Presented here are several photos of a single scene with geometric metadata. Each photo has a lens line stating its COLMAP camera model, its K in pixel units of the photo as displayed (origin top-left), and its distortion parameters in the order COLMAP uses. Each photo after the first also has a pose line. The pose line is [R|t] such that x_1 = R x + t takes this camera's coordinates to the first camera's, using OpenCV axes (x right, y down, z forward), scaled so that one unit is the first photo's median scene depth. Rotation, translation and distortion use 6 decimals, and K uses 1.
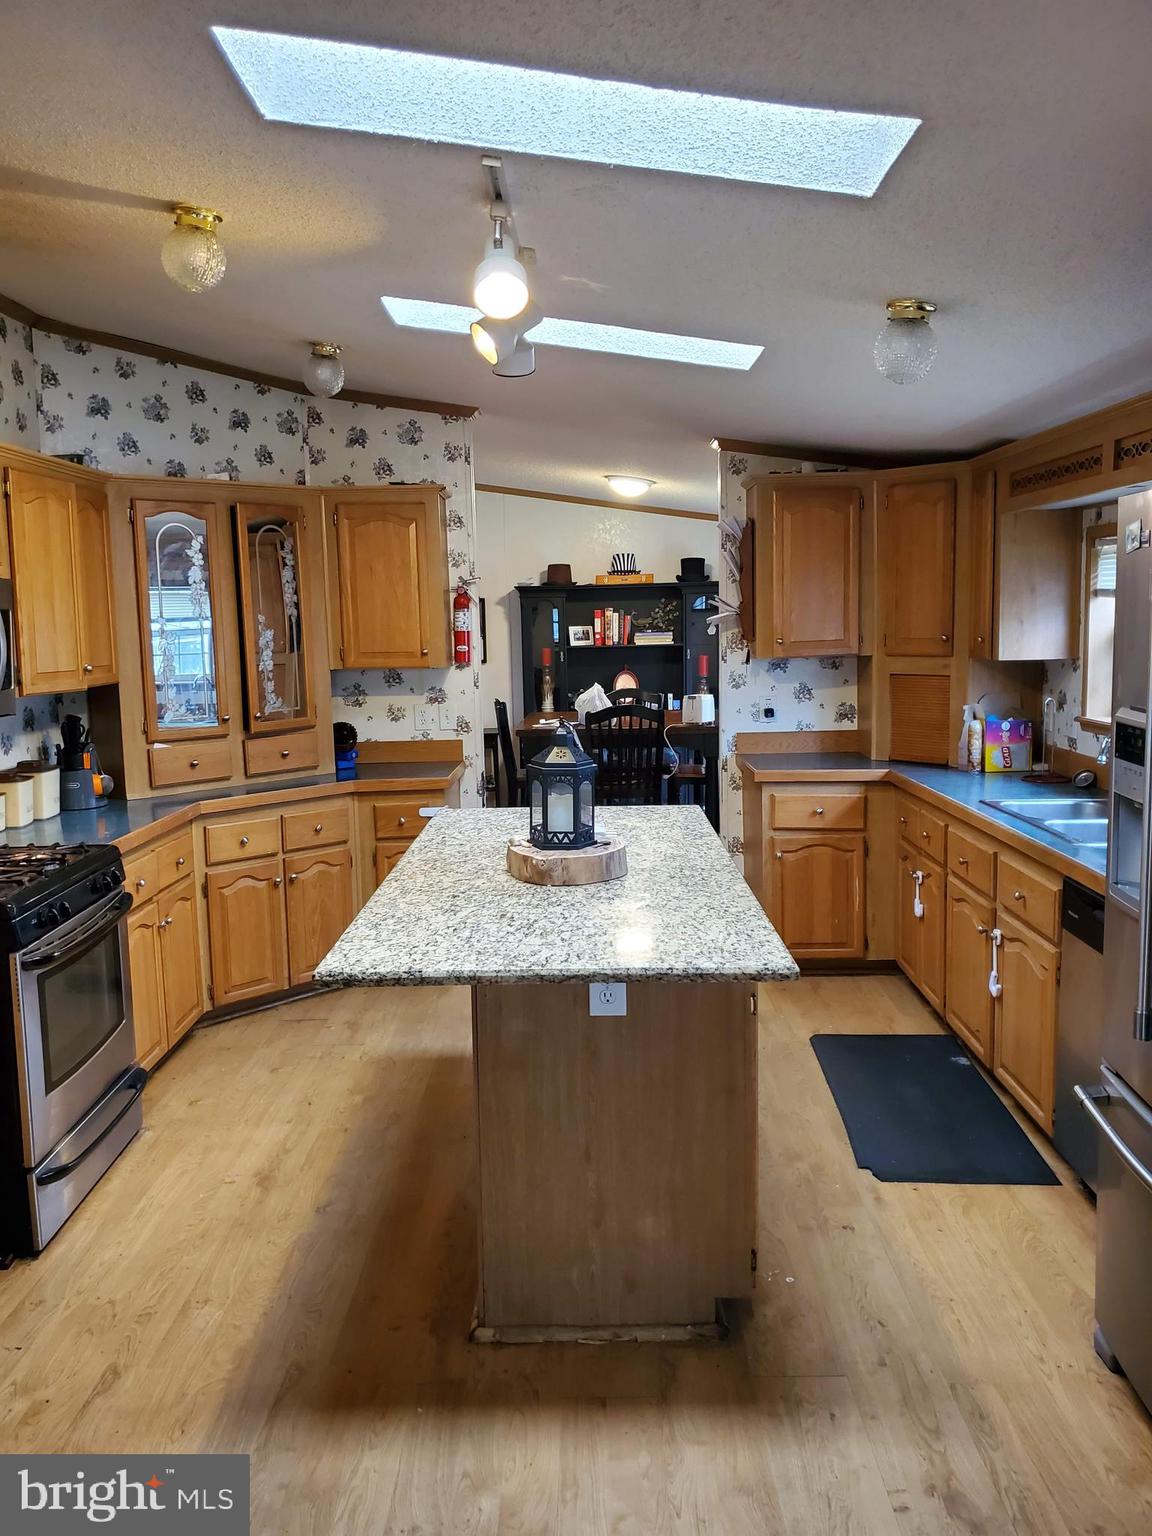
lens RADIAL K [[1233.3, 0, 576.0], [0, 1233.3, 768.0], [0, 0, 1]] dist [-0.003329, -0.001257]
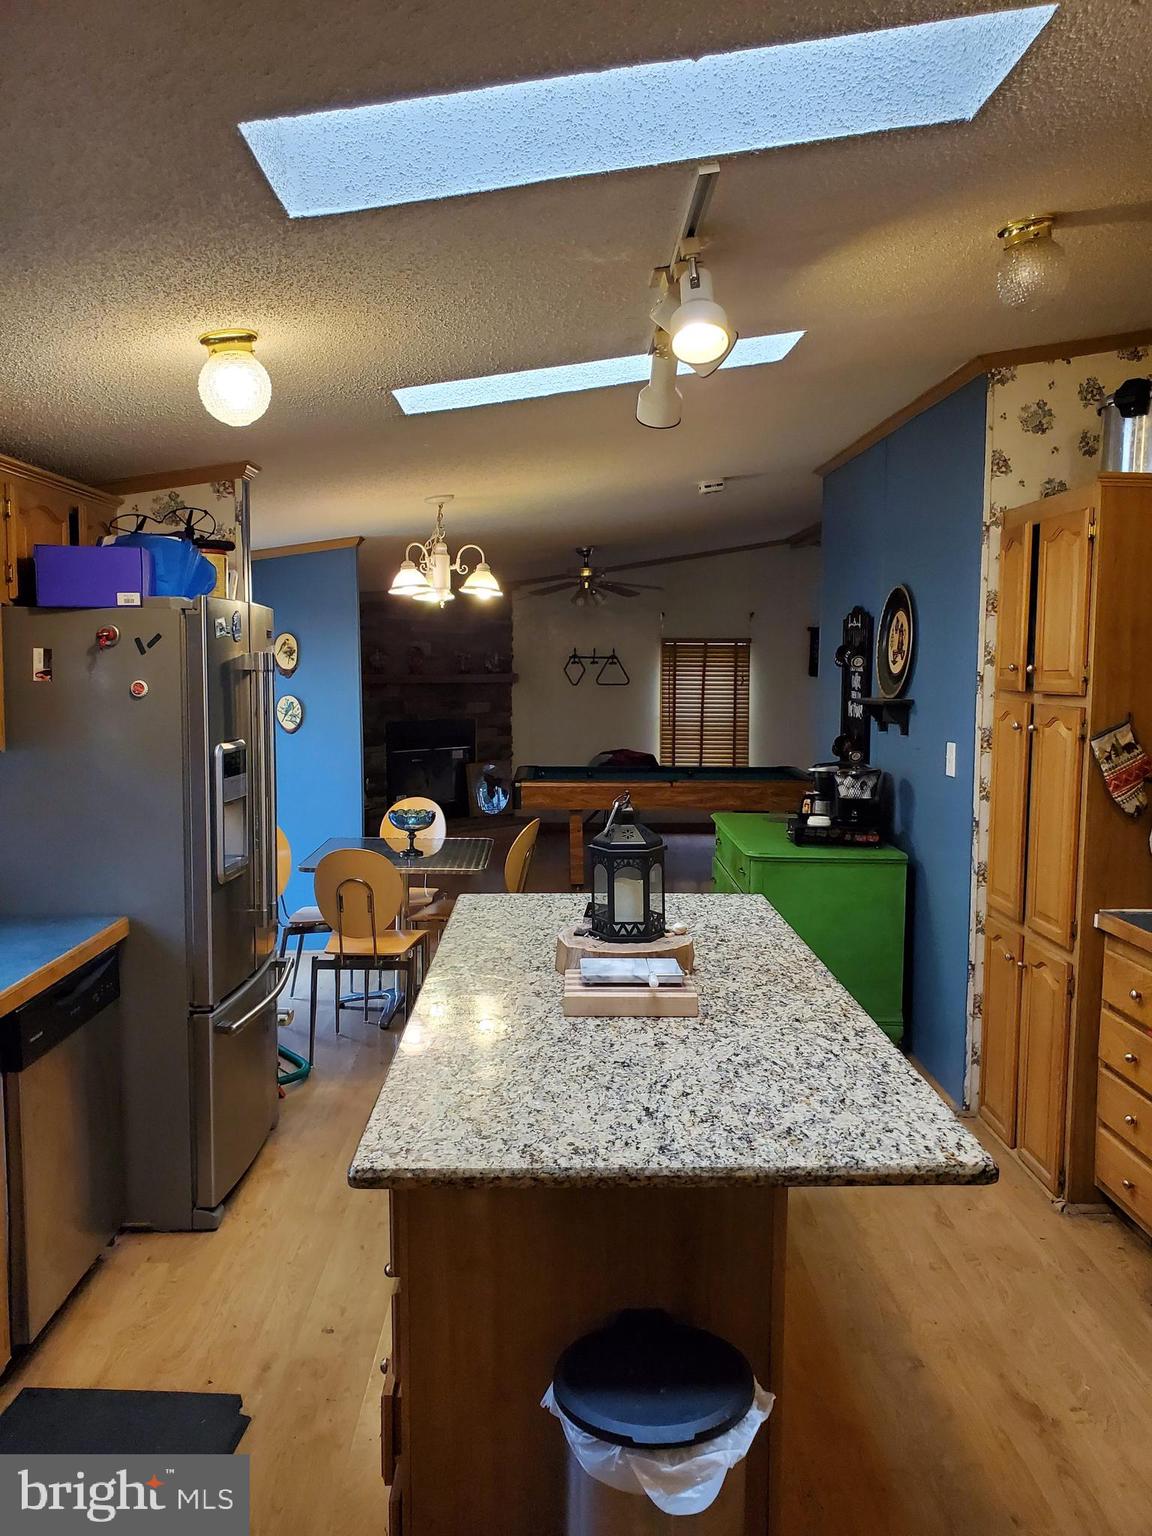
lens RADIAL K [[1233.3, 0, 576.0], [0, 1233.3, 768.0], [0, 0, 1]] dist [-0.003329, -0.001257]
pose [[-0.999513, 0.020379, -0.023642, 0.044272], [0.014884, 0.976964, 0.212887, -0.245863], [0.027436, 0.212431, -0.976791, 1.840349]]
